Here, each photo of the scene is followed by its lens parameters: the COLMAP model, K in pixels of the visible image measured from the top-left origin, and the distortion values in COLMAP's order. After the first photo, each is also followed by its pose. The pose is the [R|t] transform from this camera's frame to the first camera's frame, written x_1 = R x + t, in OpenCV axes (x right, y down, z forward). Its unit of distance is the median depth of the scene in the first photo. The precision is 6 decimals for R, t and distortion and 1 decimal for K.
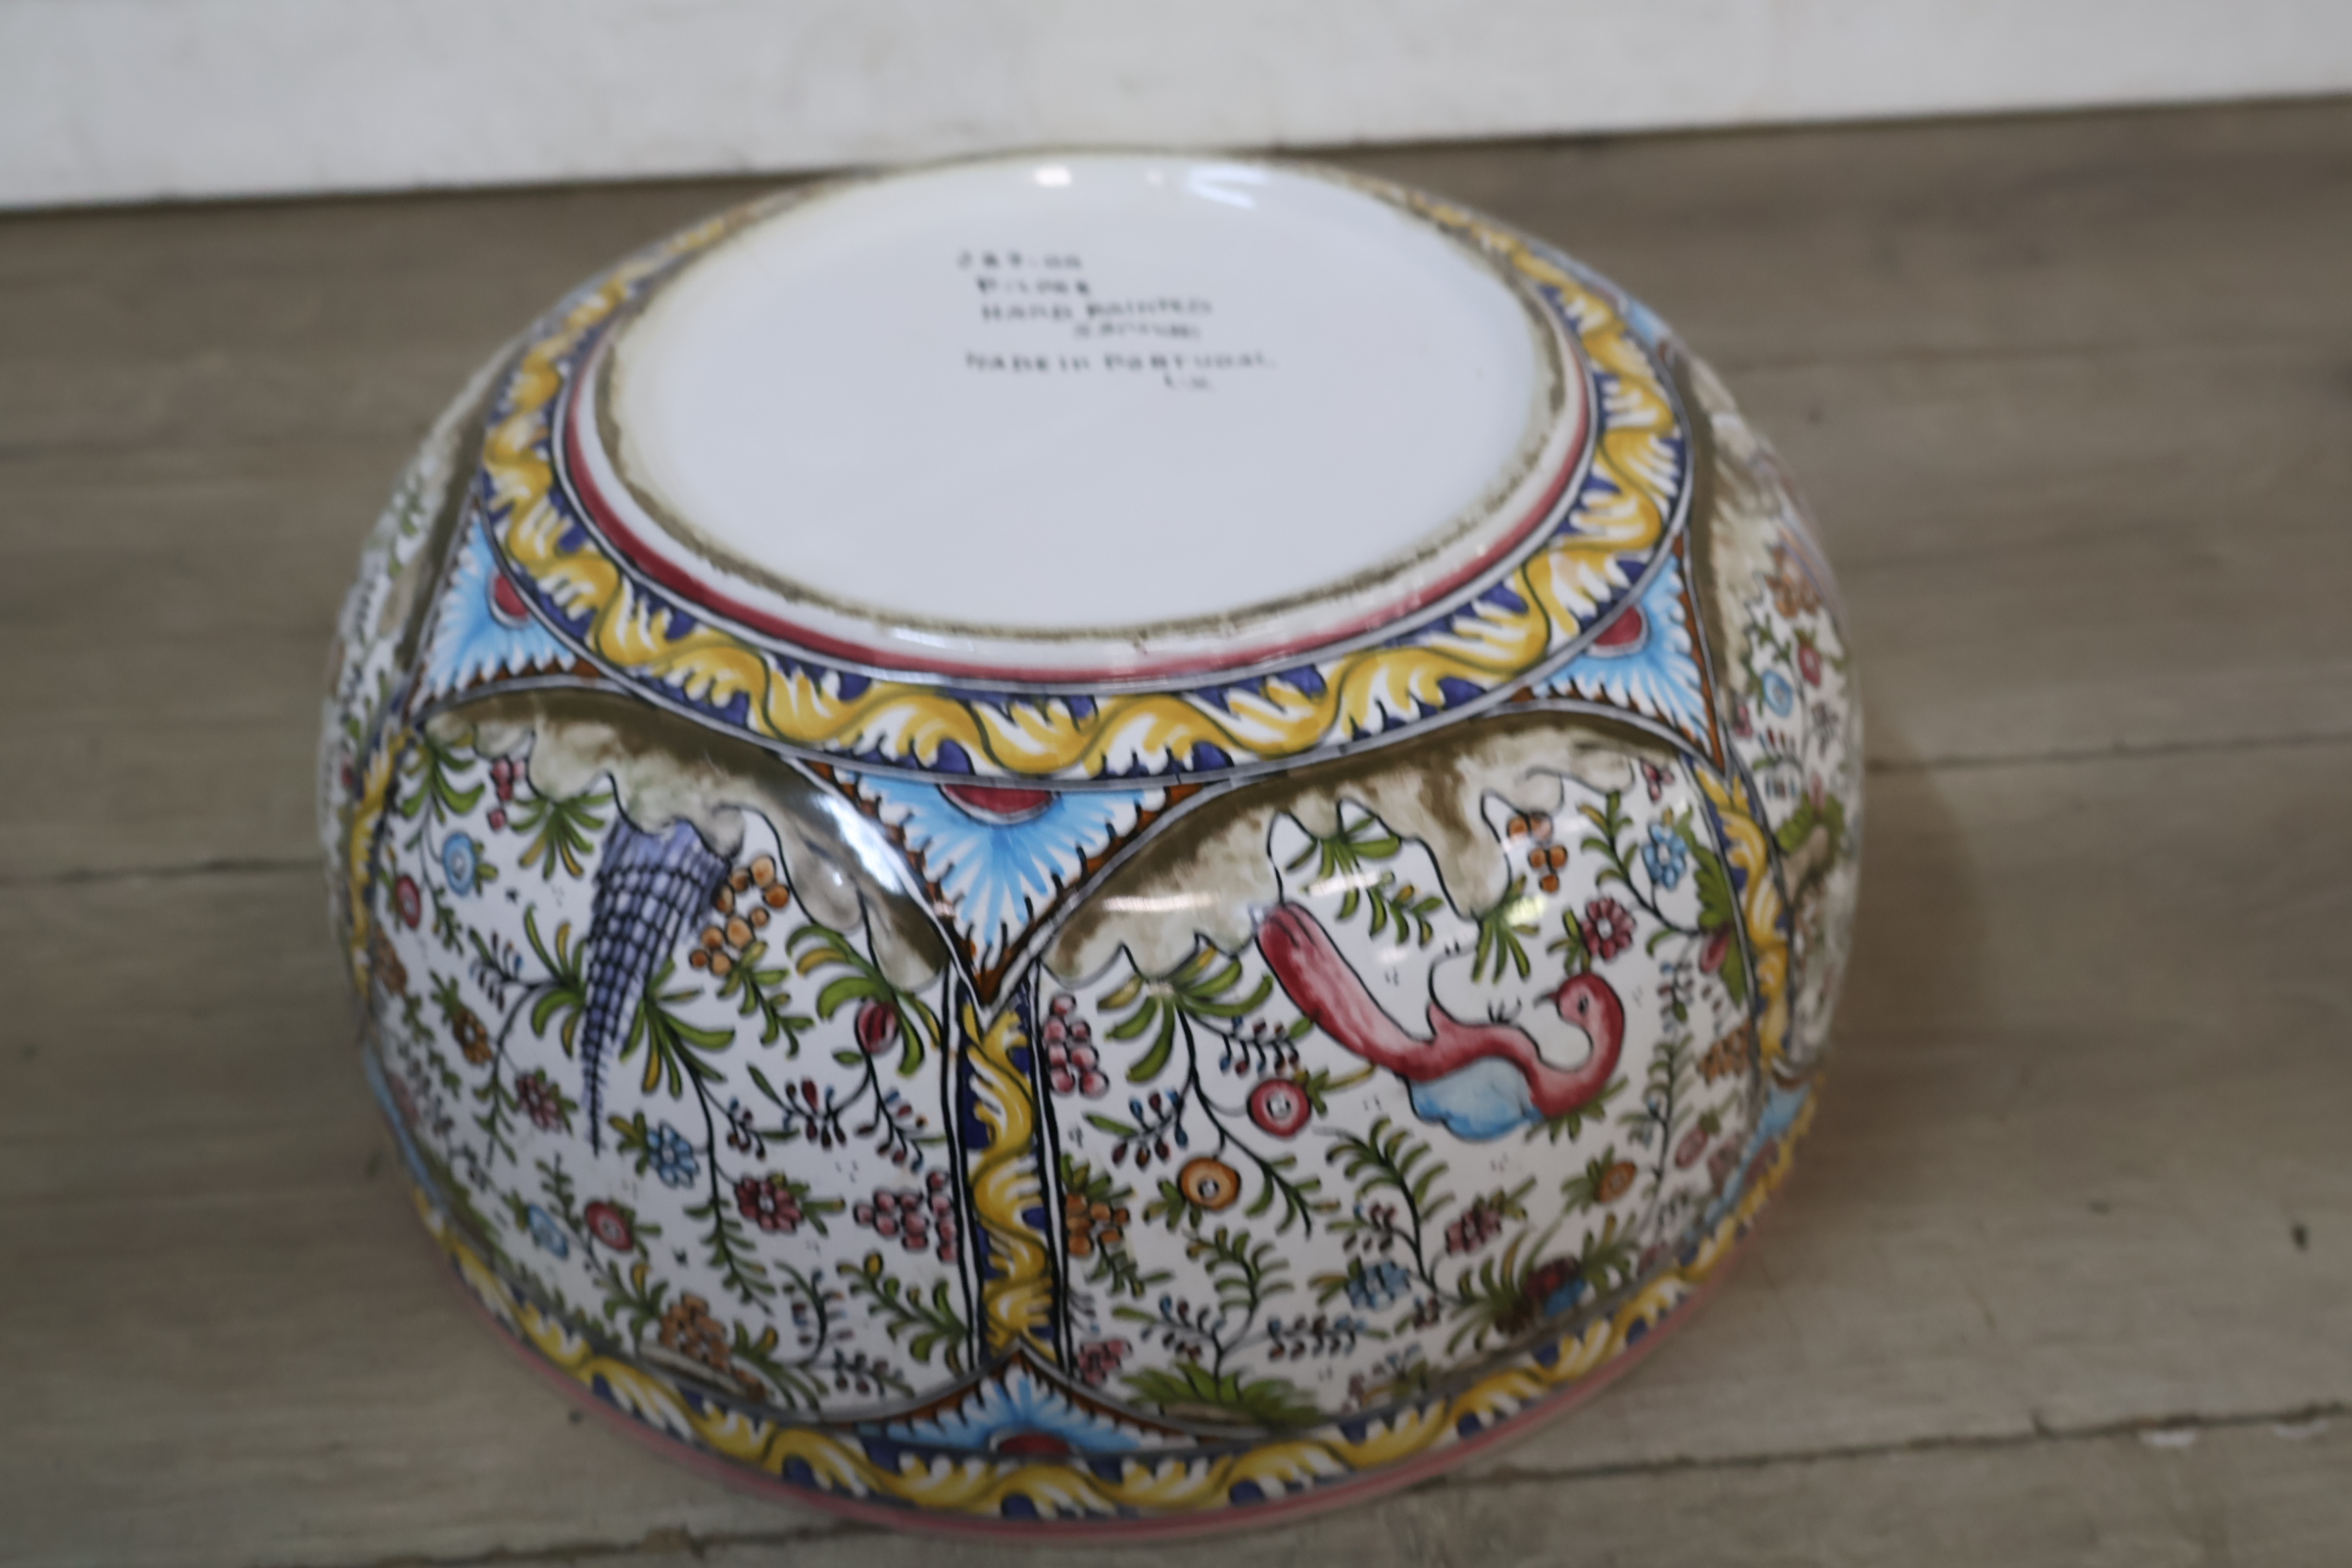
lens RADIAL K [[2454.2, 0, 1171.3], [0, 2454.2, 775.0], [0, 0, 1]] dist [0.007577, 0.003434]
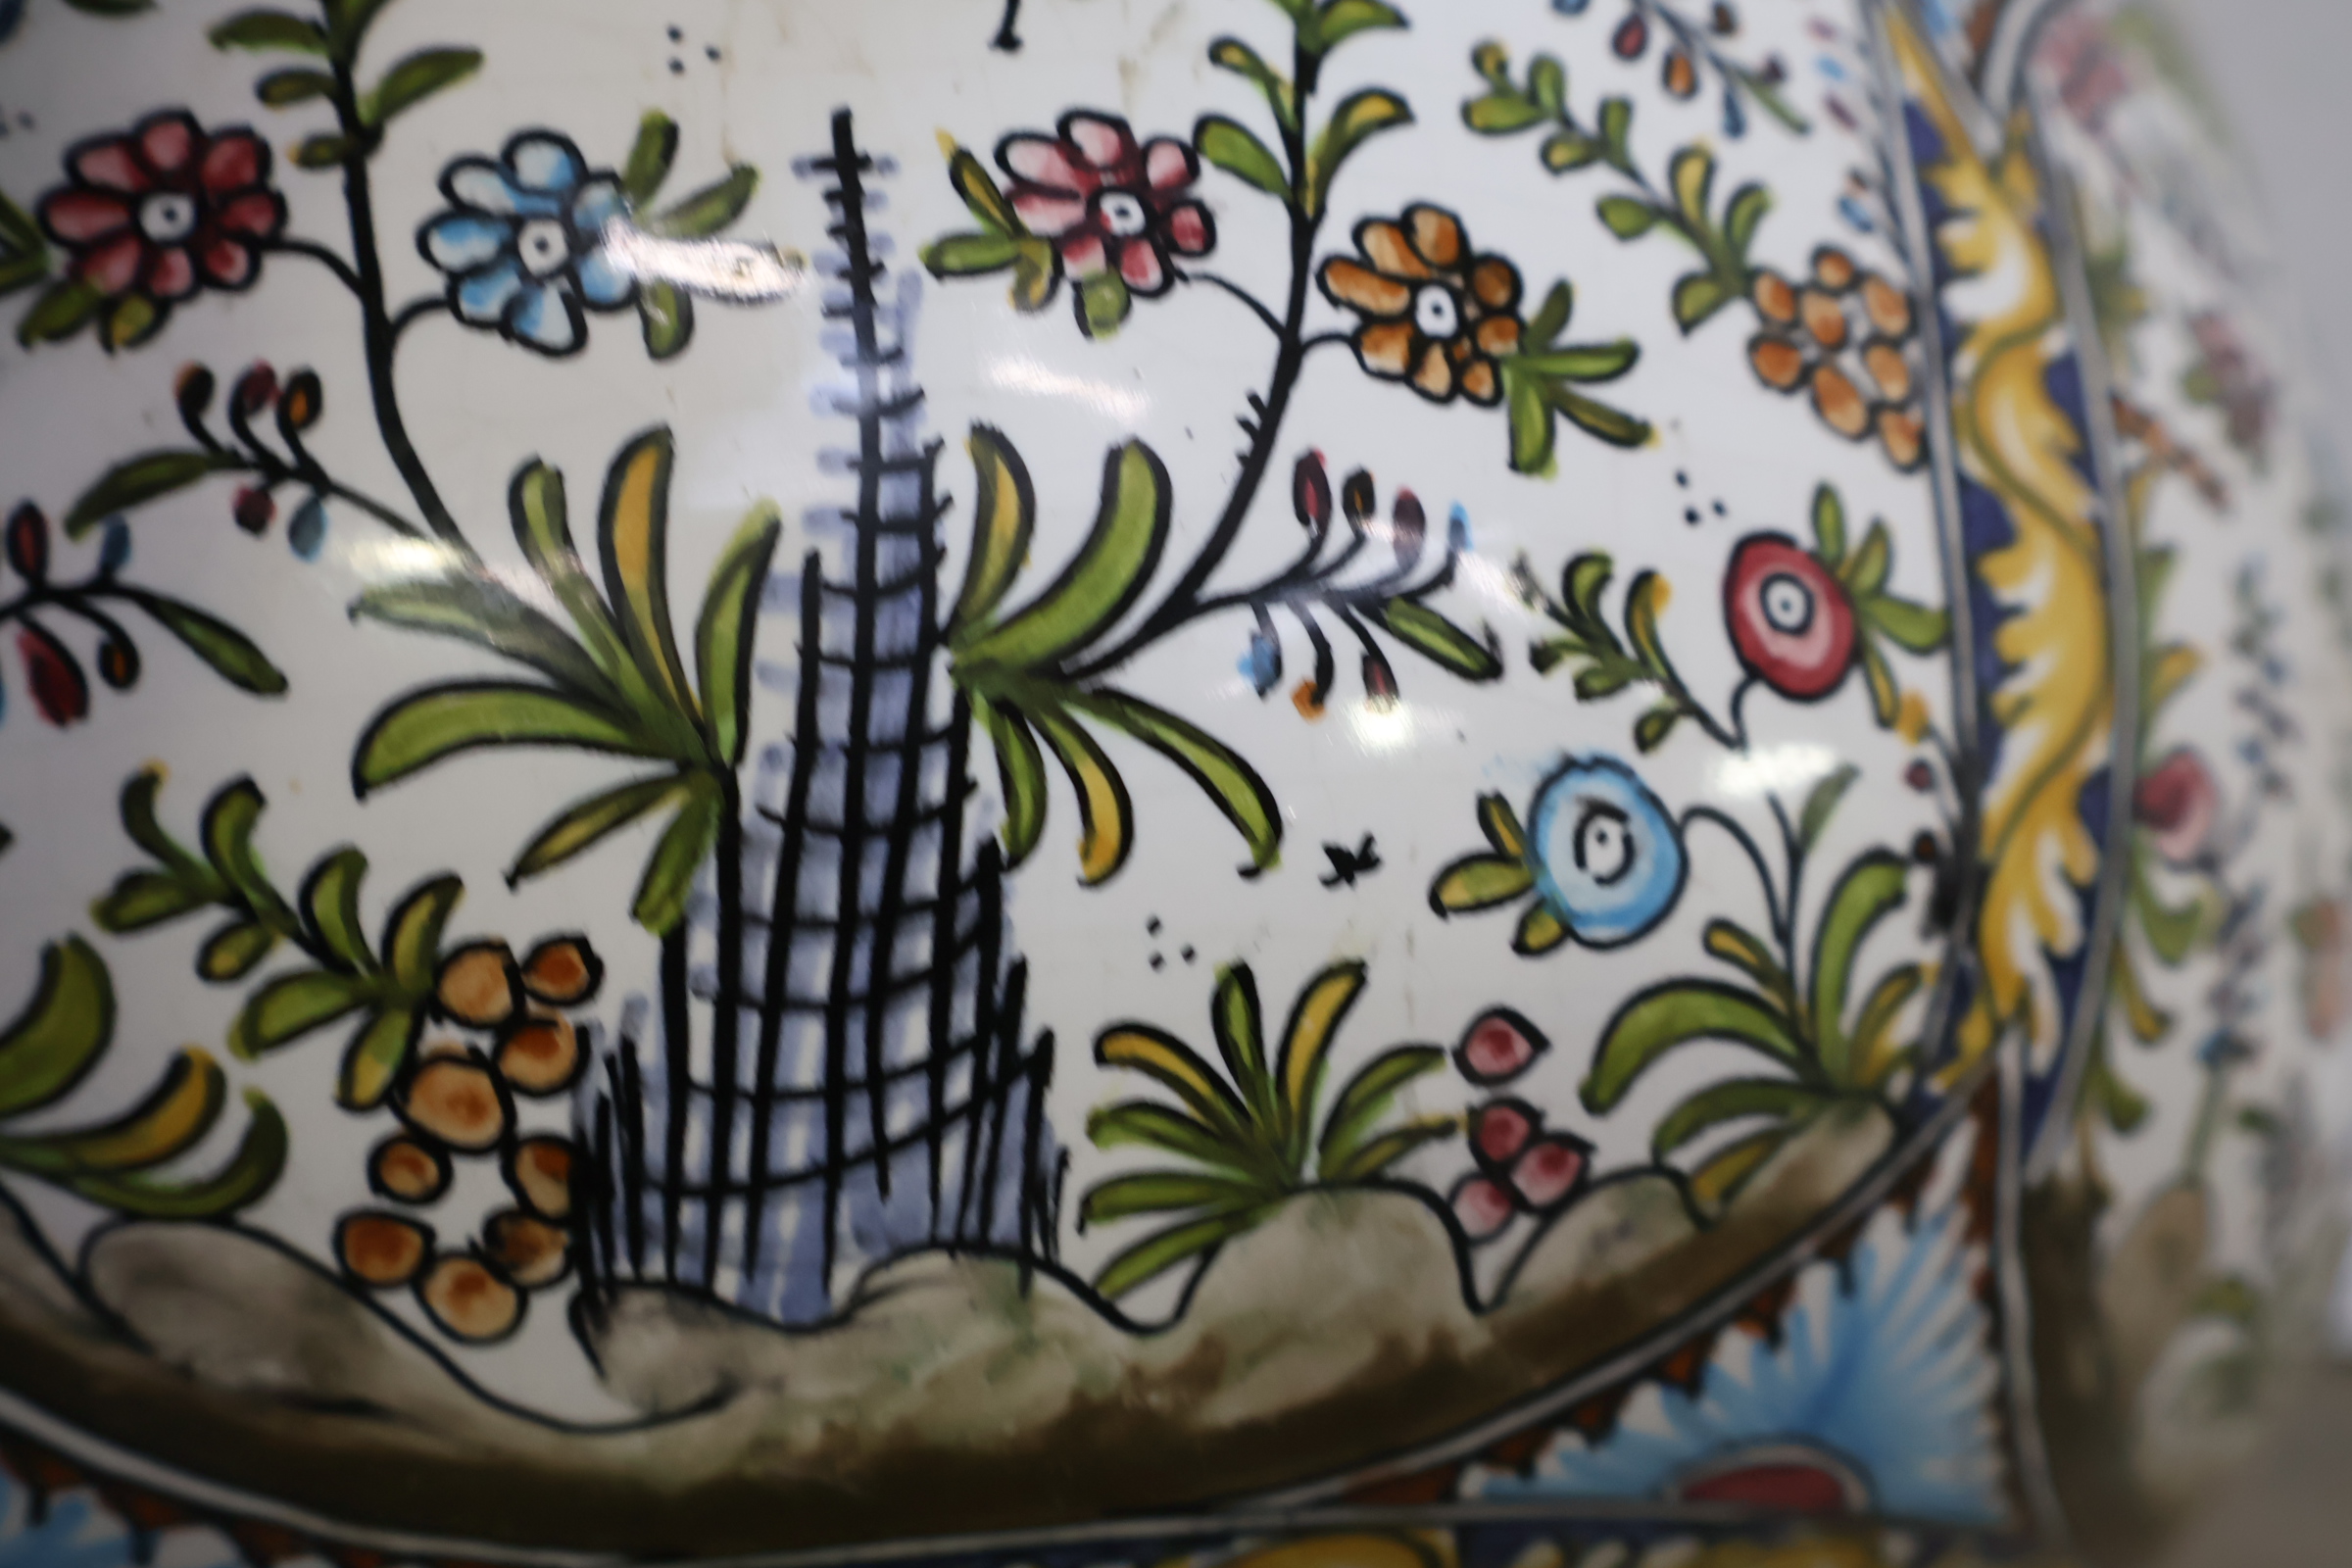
lens RADIAL K [[2454.2, 0, 1171.3], [0, 2454.2, 775.0], [0, 0, 1]] dist [0.007577, 0.003434]
pose [[-0.914724, 0.272573, 0.298302, -0.351581], [-0.331169, -0.928690, -0.166919, 0.120789], [0.231533, -0.251473, 0.939763, 0.729714]]
